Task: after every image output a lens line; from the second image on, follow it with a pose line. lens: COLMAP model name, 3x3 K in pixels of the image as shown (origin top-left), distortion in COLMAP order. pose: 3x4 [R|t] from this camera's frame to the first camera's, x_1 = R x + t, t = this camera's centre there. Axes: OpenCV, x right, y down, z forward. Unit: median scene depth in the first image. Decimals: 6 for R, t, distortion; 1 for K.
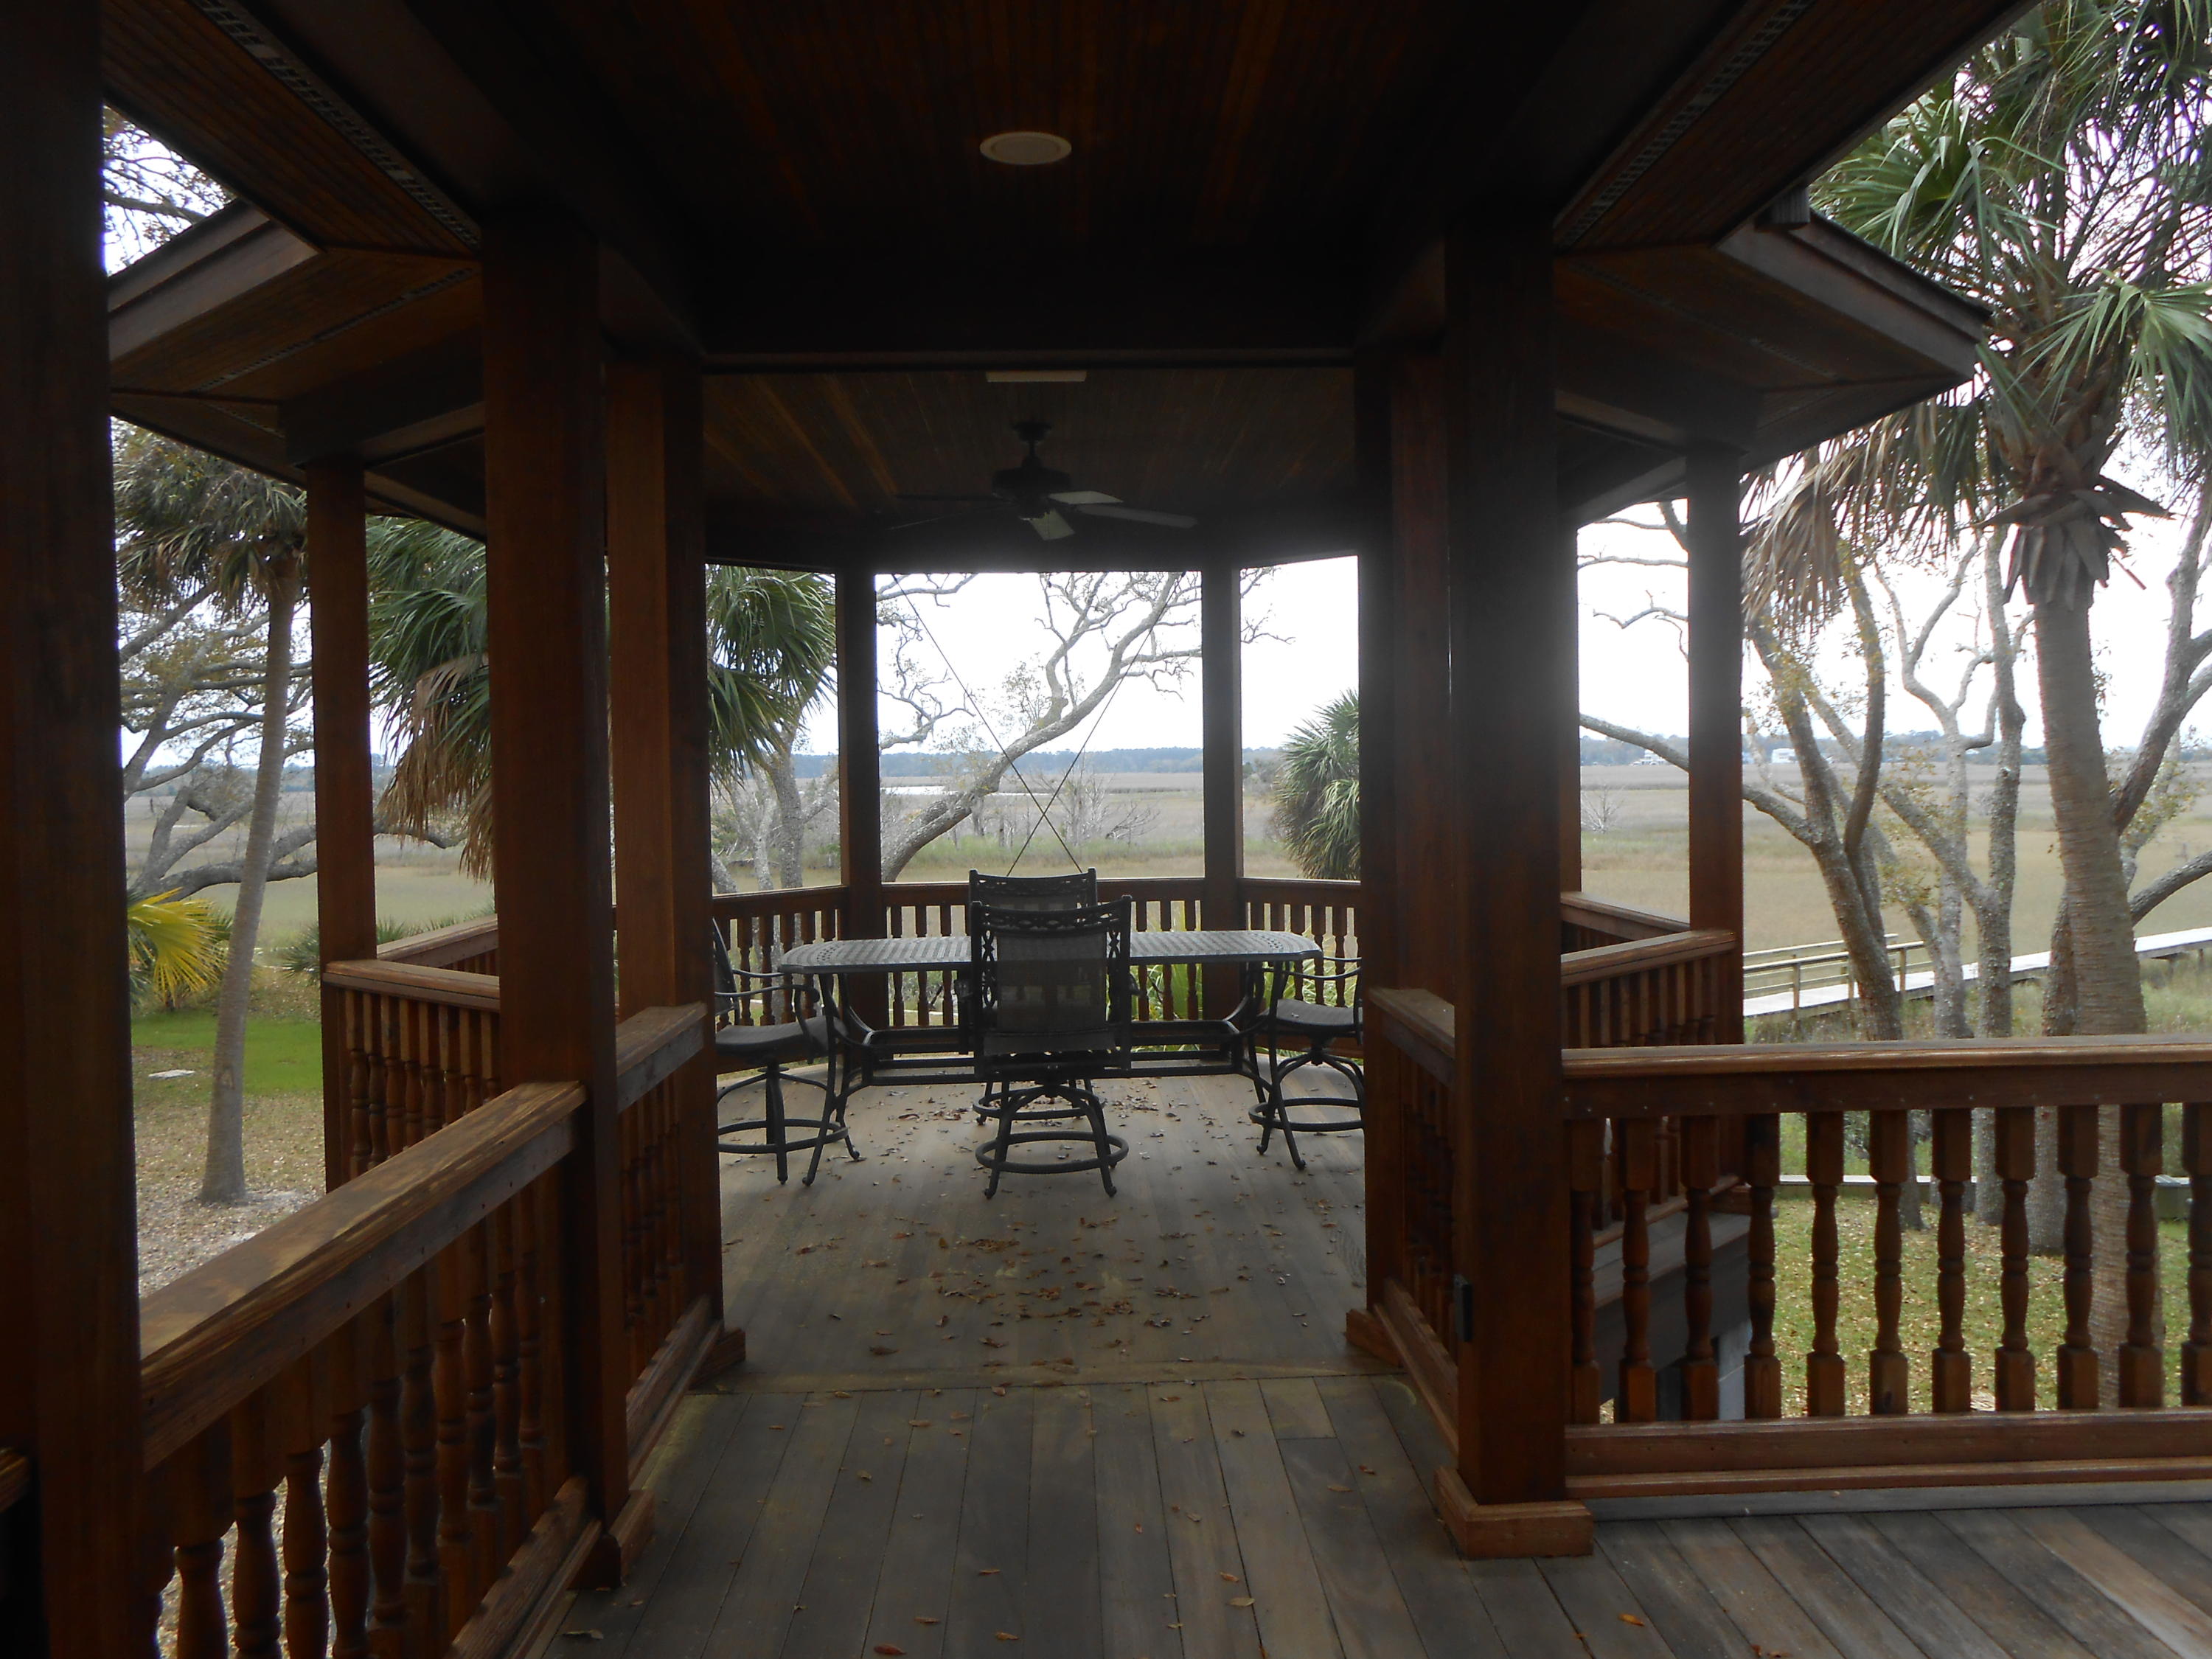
lens RADIAL K [[1743.3, 0, 1106.0], [0, 1743.3, 829.5], [0, 0, 1]] dist [-0.010933, -0.011888]
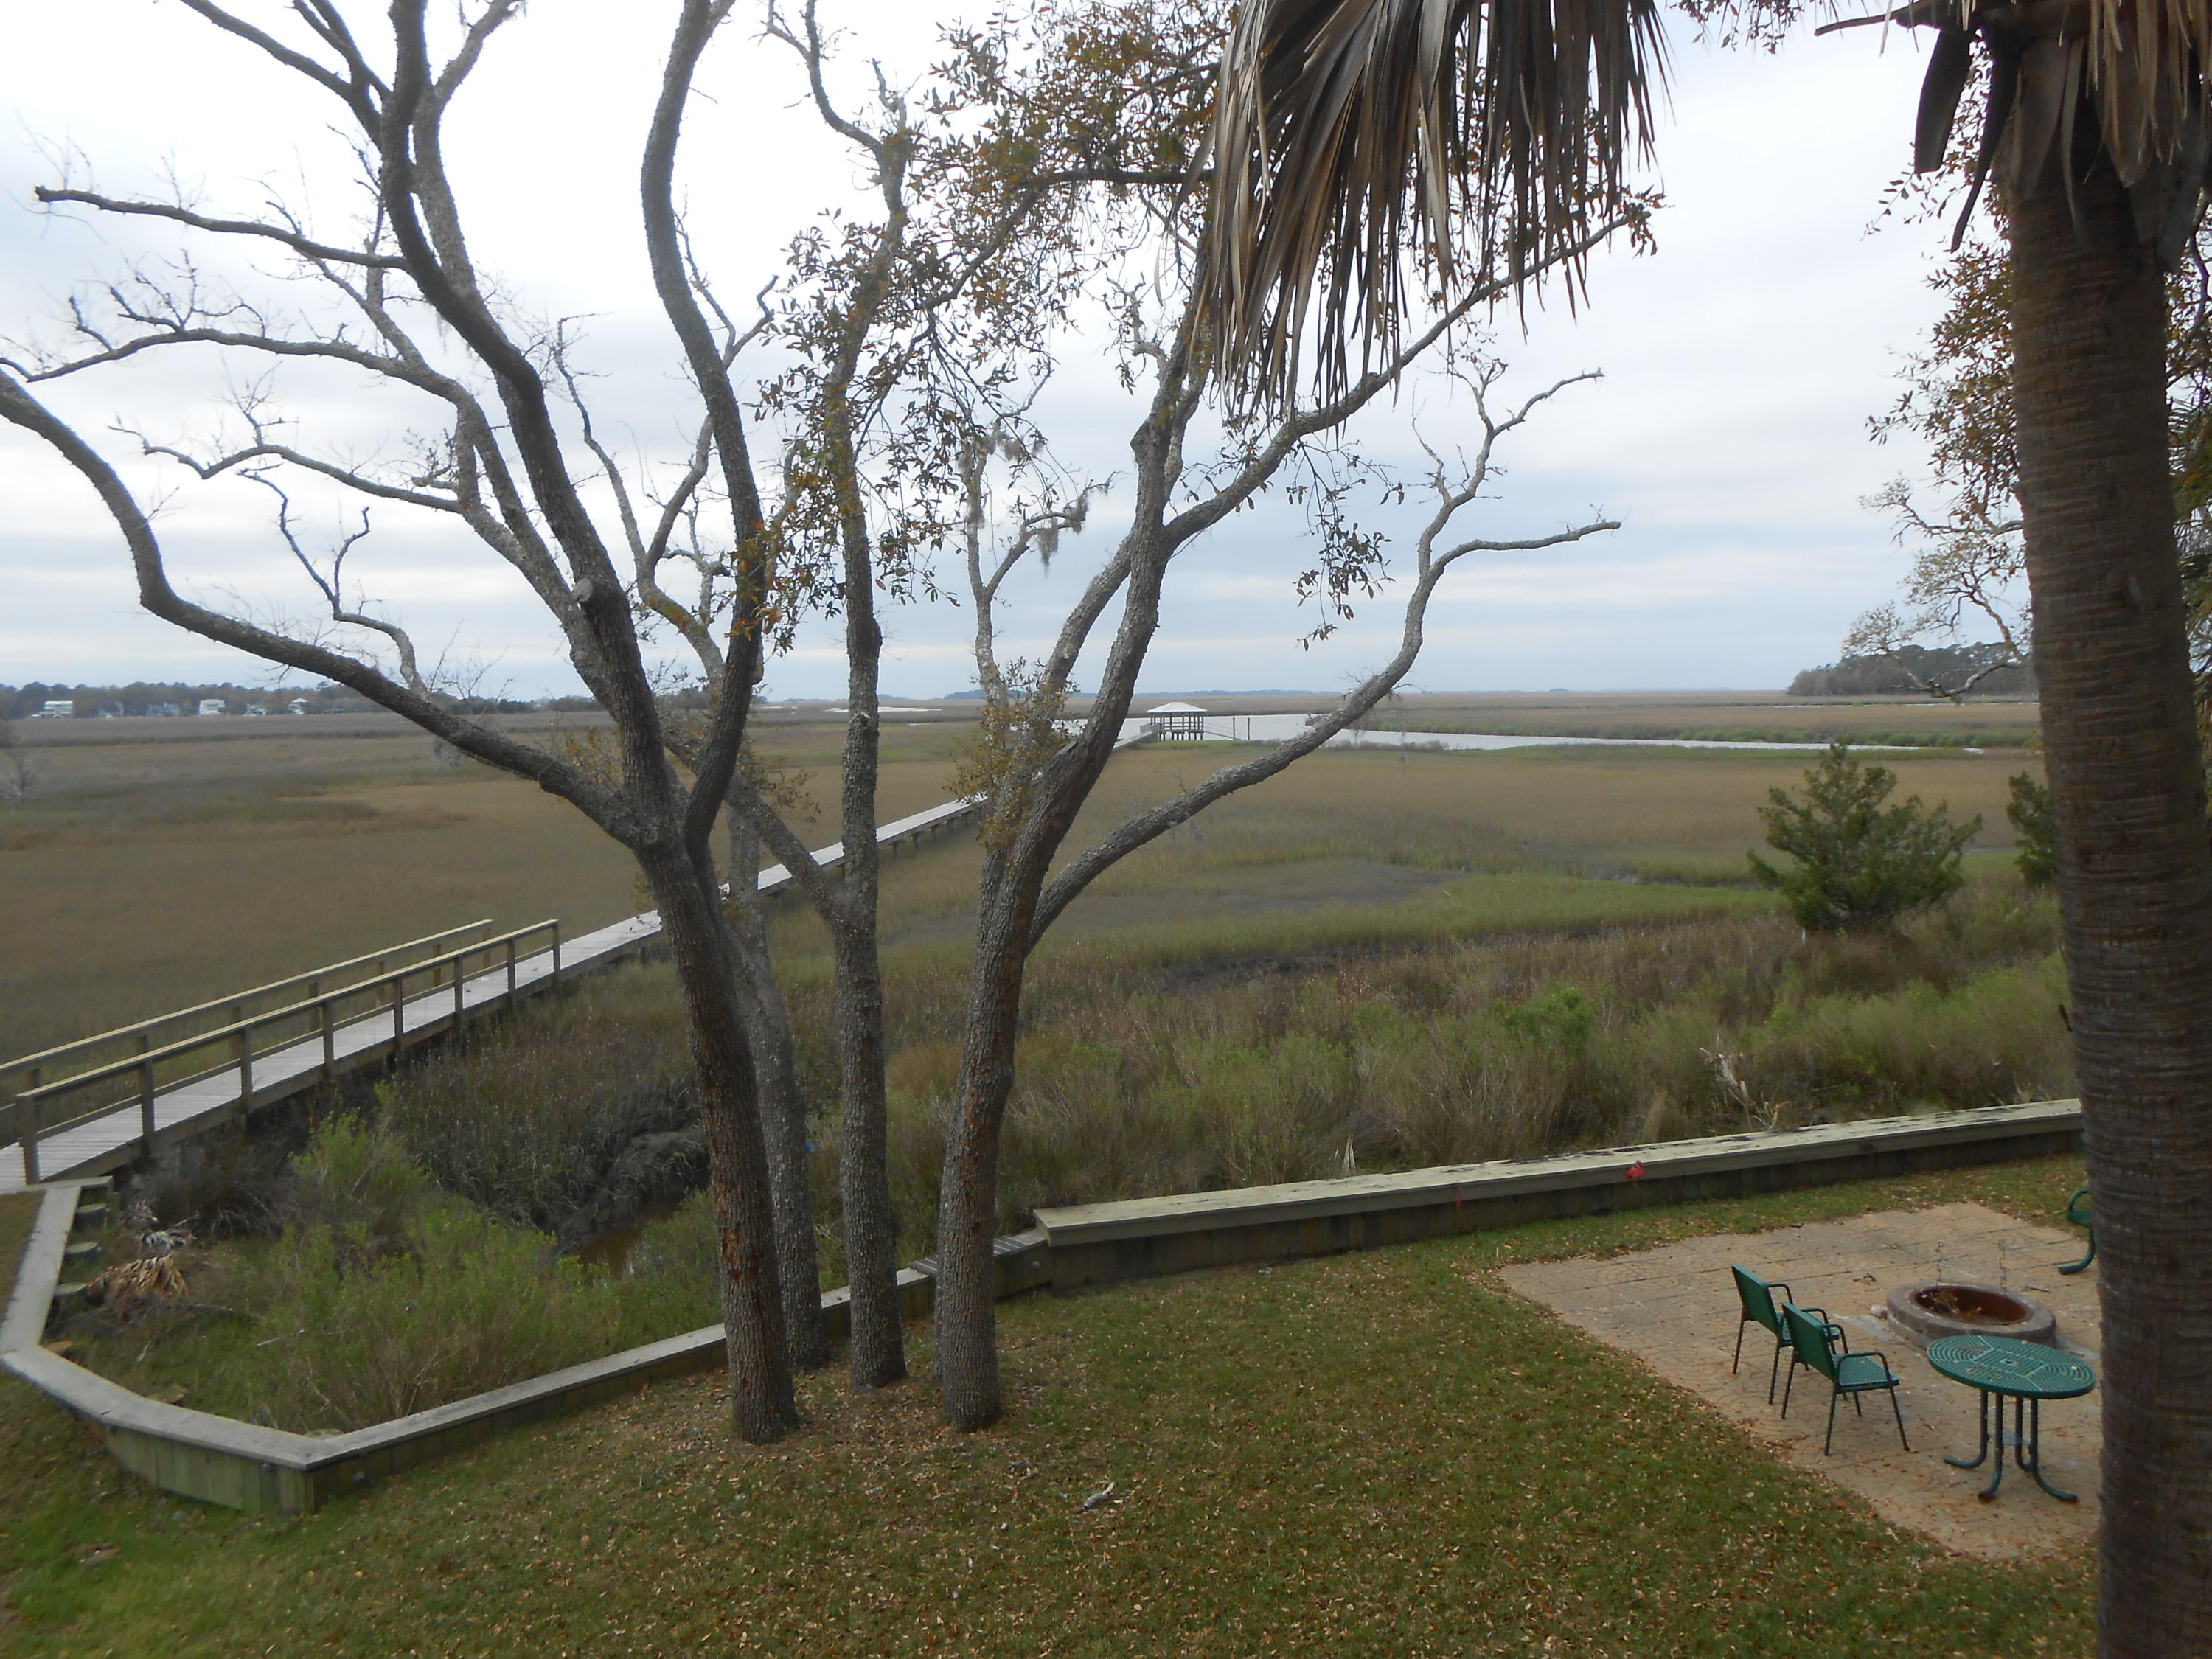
lens RADIAL K [[1743.3, 0, 1106.0], [0, 1743.3, 829.5], [0, 0, 1]] dist [-0.010933, -0.011888]
pose [[0.658271, -0.055431, 0.750737, 0.061255], [0.034178, 0.998458, 0.043753, -0.015621], [-0.752005, -0.003143, 0.659150, 0.439864]]
